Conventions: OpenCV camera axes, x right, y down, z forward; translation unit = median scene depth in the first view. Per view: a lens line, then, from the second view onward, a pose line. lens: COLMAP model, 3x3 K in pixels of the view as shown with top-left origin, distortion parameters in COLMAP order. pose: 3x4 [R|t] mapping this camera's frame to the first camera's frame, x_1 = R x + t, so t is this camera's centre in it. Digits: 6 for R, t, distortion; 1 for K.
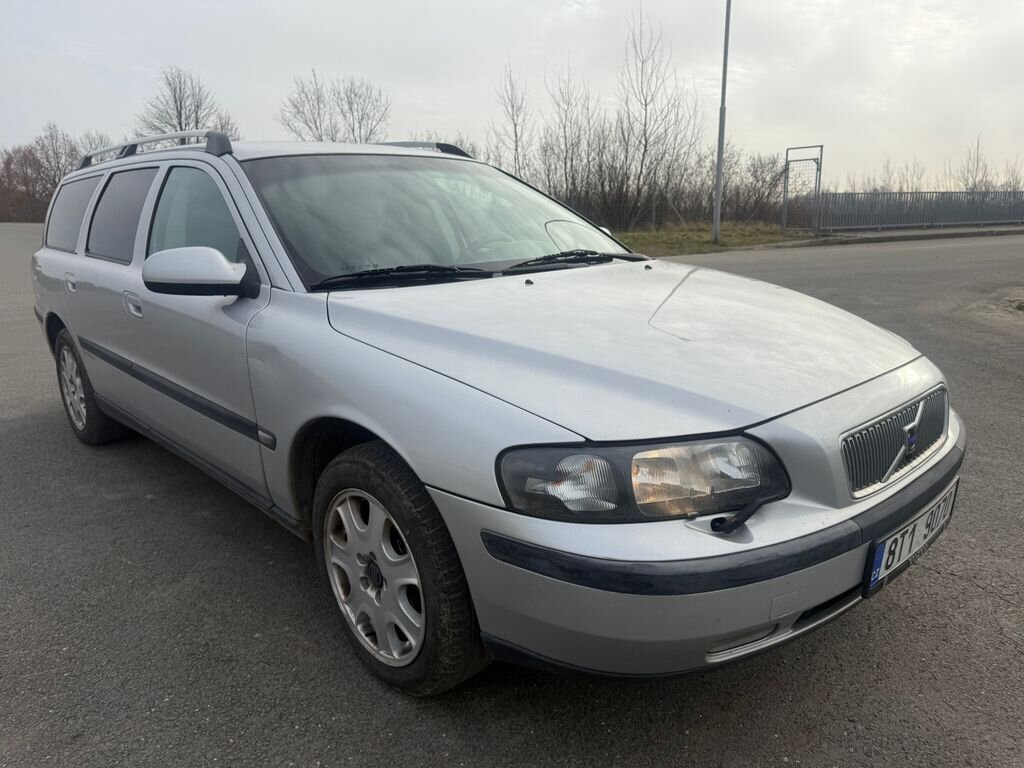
lens RADIAL K [[740.0, 0, 512.0], [0, 740.0, 384.0], [0, 0, 1]] dist [0.055073, -0.052808]
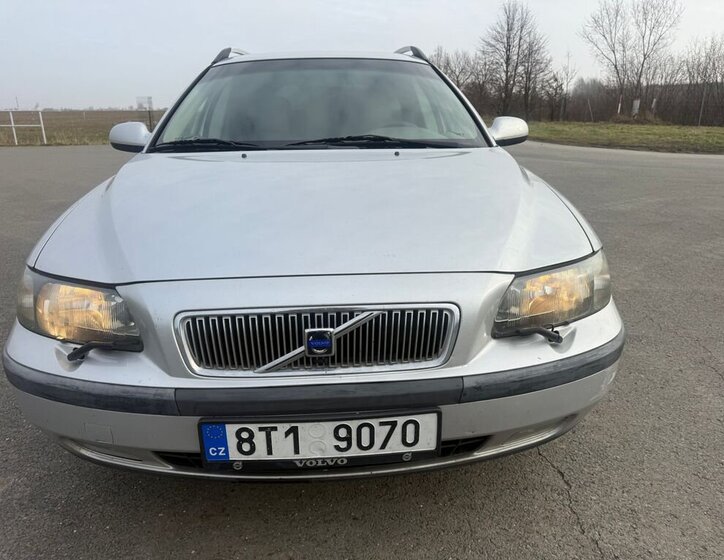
lens RADIAL K [[548.8, 0, 362.0], [0, 548.8, 280.0], [0, 0, 1]] dist [0.005850, 0.006251]
pose [[0.762531, 0.209131, -0.612217, 0.671073], [-0.160623, 0.977880, 0.133980, -0.074754], [0.626695, -0.003828, 0.779256, 0.331217]]
